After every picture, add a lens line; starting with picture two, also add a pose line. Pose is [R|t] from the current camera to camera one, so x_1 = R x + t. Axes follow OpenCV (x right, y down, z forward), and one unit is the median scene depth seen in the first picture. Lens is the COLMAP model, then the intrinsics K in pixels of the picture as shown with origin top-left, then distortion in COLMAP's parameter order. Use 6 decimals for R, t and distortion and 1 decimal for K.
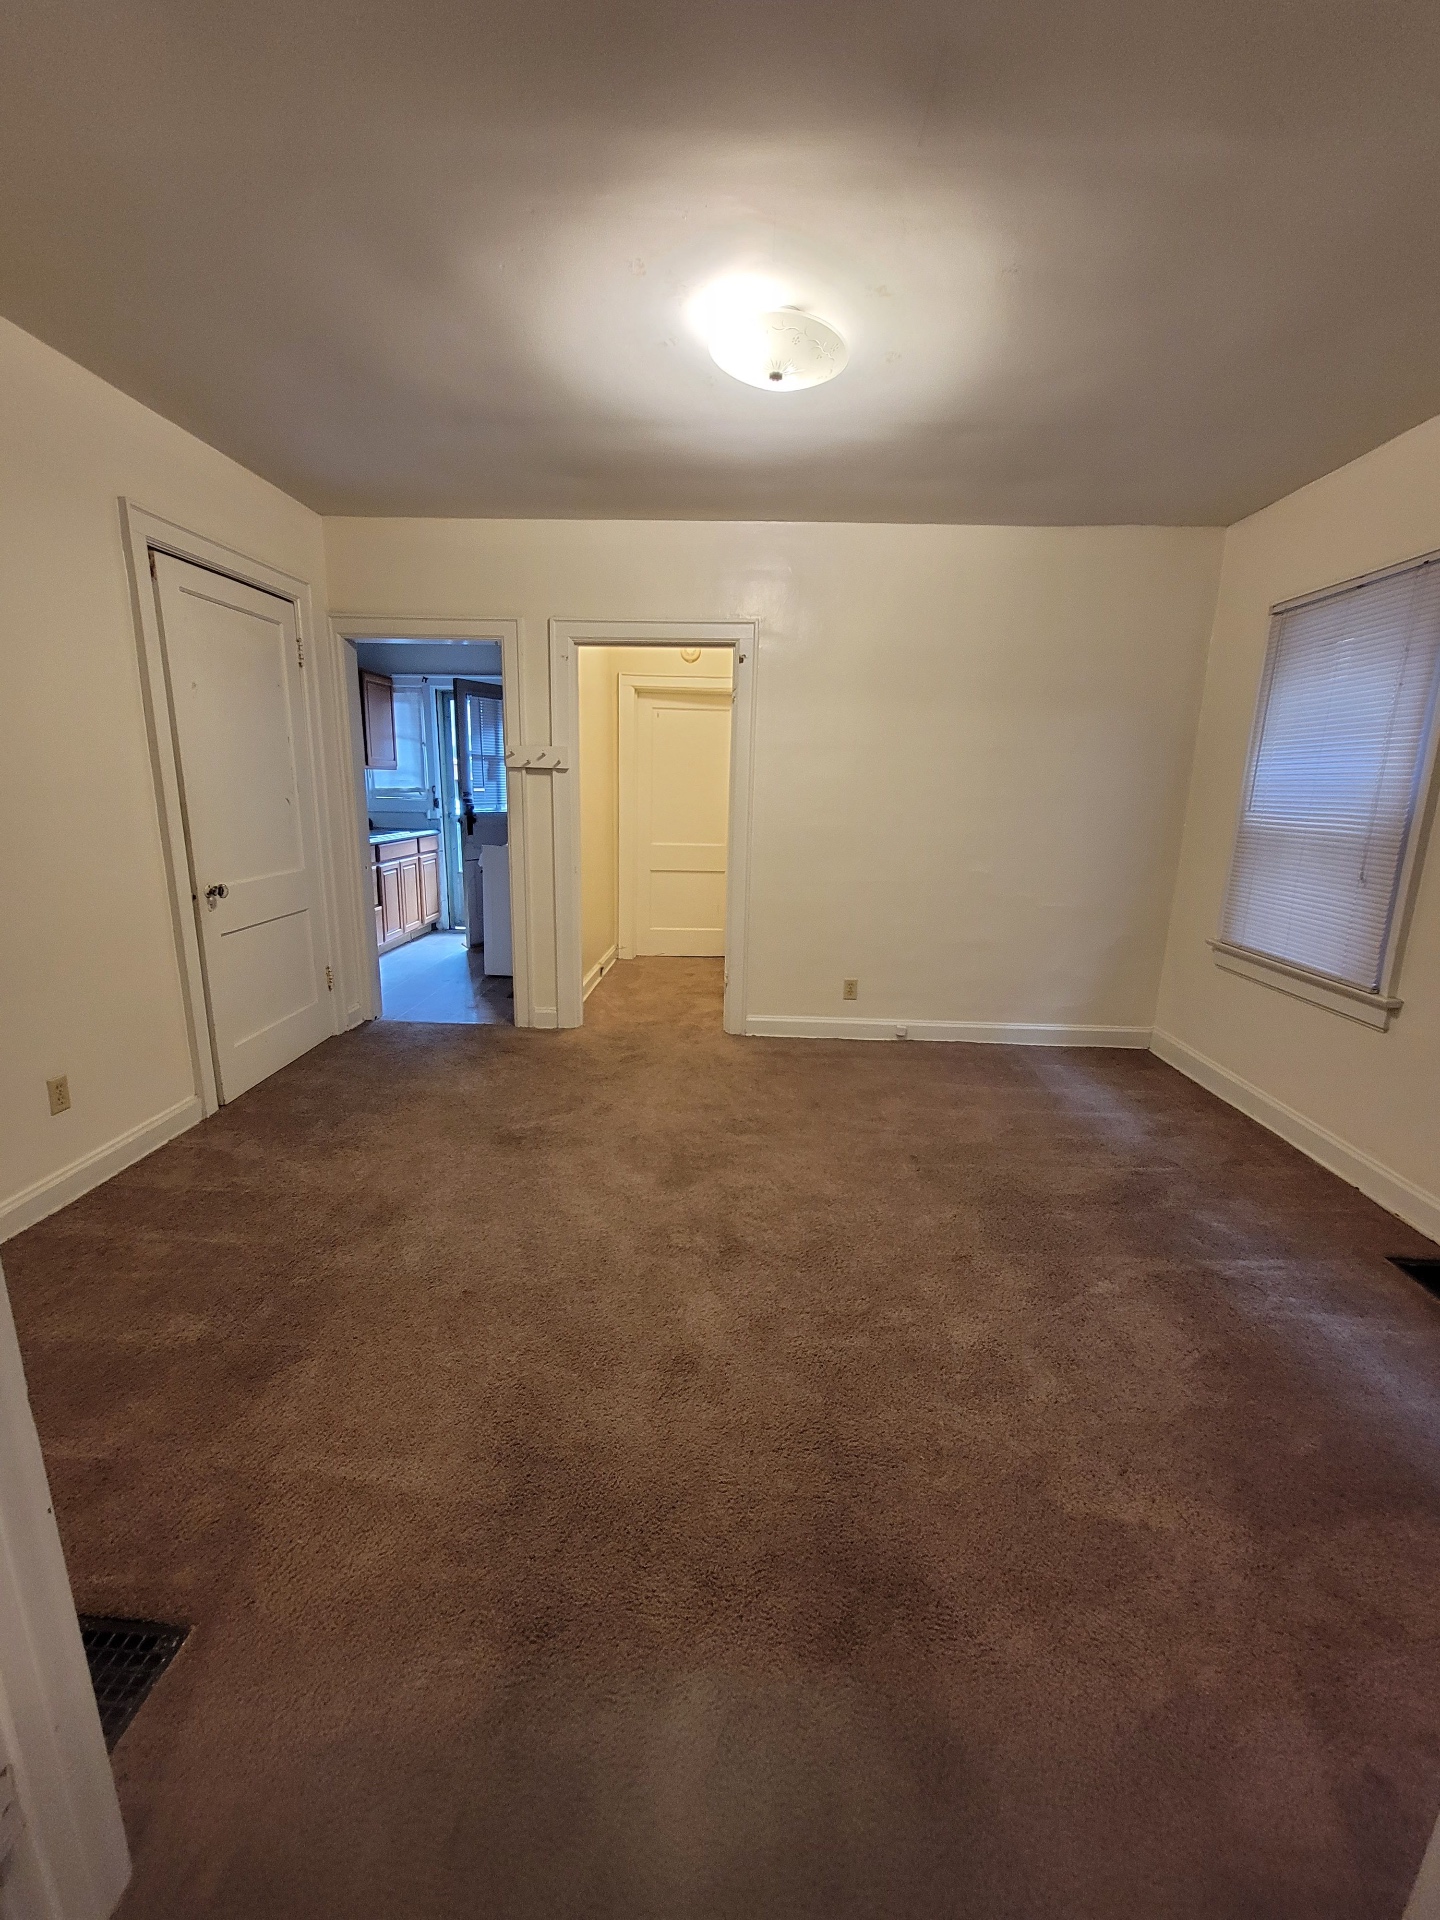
lens RADIAL K [[764.9, 0, 713.3], [0, 764.9, 948.3], [0, 0, 1]] dist [-0.011790, 0.007328]
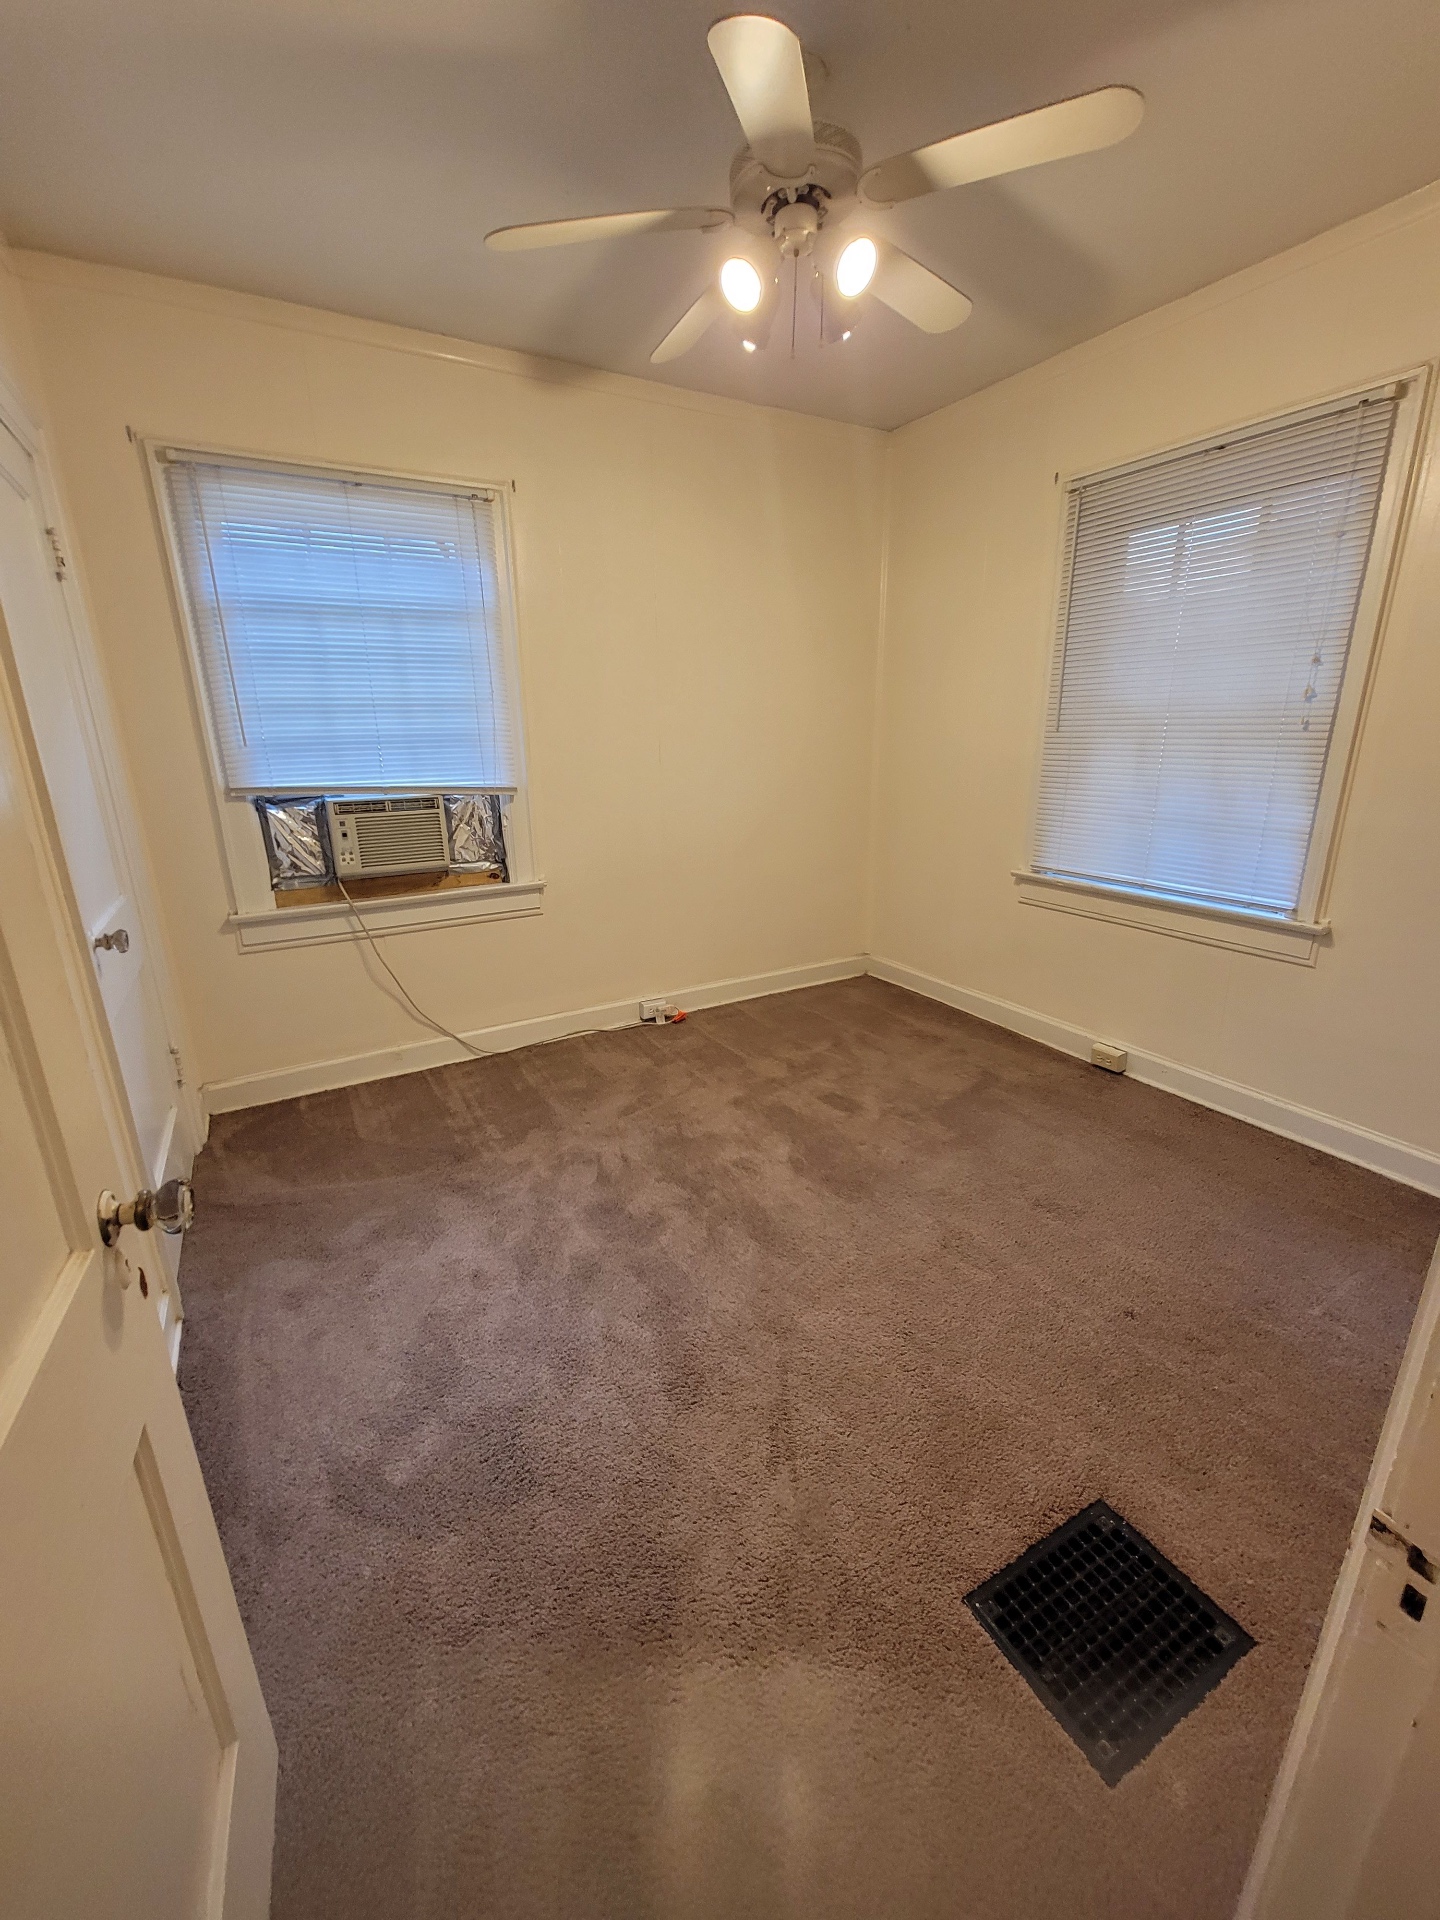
lens RADIAL K [[764.9, 0, 713.3], [0, 764.9, 948.3], [0, 0, 1]] dist [-0.011790, 0.007328]
pose [[0.870018, -0.174972, 0.460926, -0.137534], [0.137237, 0.983903, 0.114459, -0.098833], [-0.473534, -0.036325, 0.880026, 0.500496]]
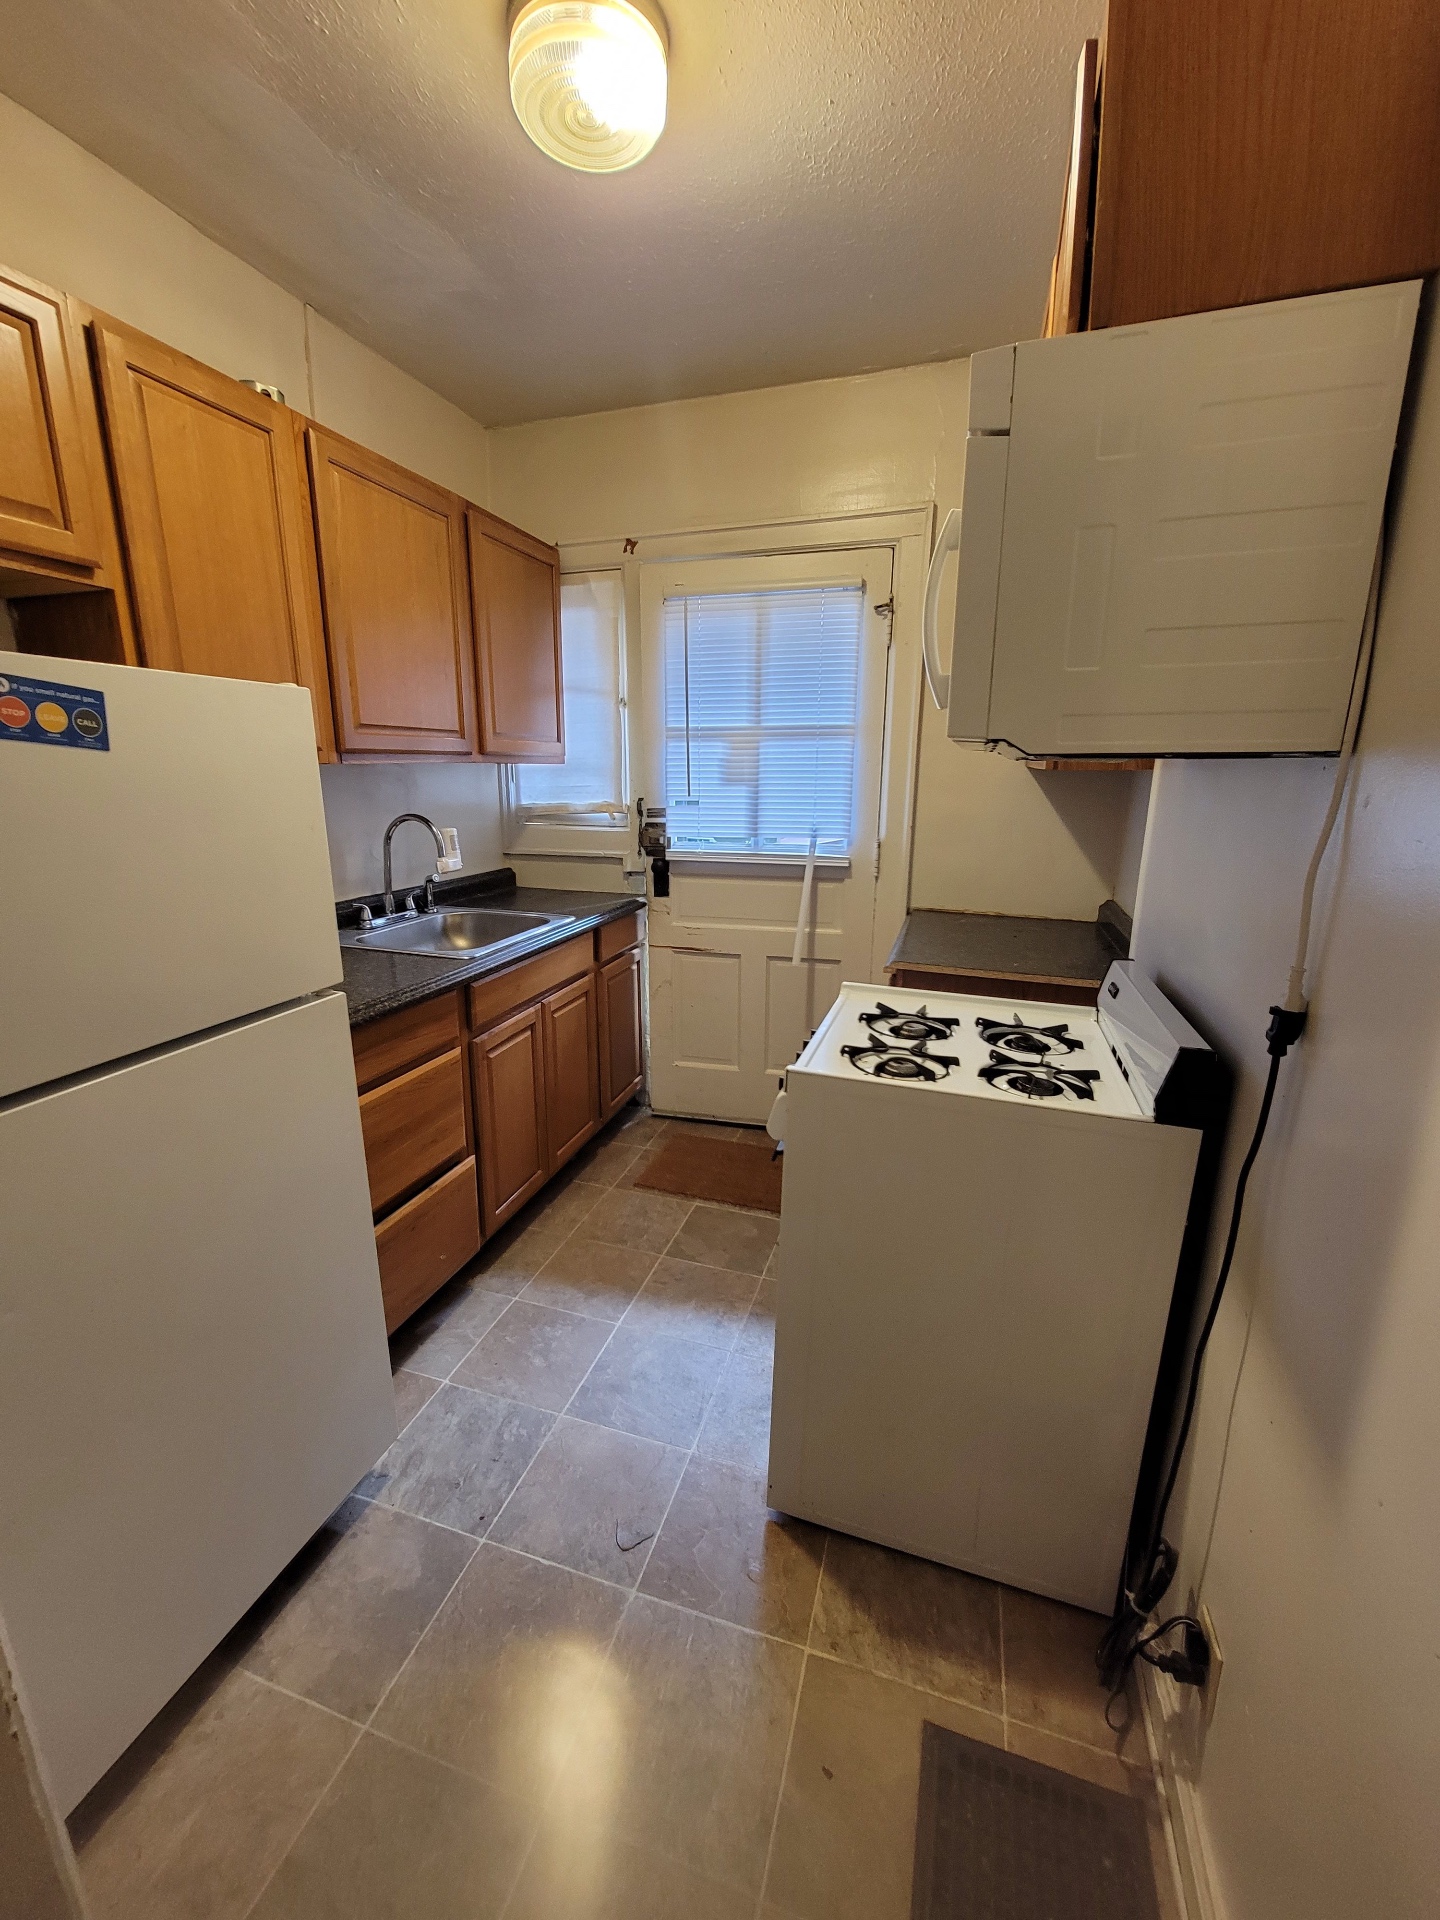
lens RADIAL K [[764.9, 0, 713.3], [0, 764.9, 948.3], [0, 0, 1]] dist [-0.011790, 0.007328]
pose [[0.955888, 0.047167, -0.289919, -1.194671], [-0.042851, 0.998856, 0.021221, -0.846292], [0.290588, -0.007862, 0.956816, 3.622312]]
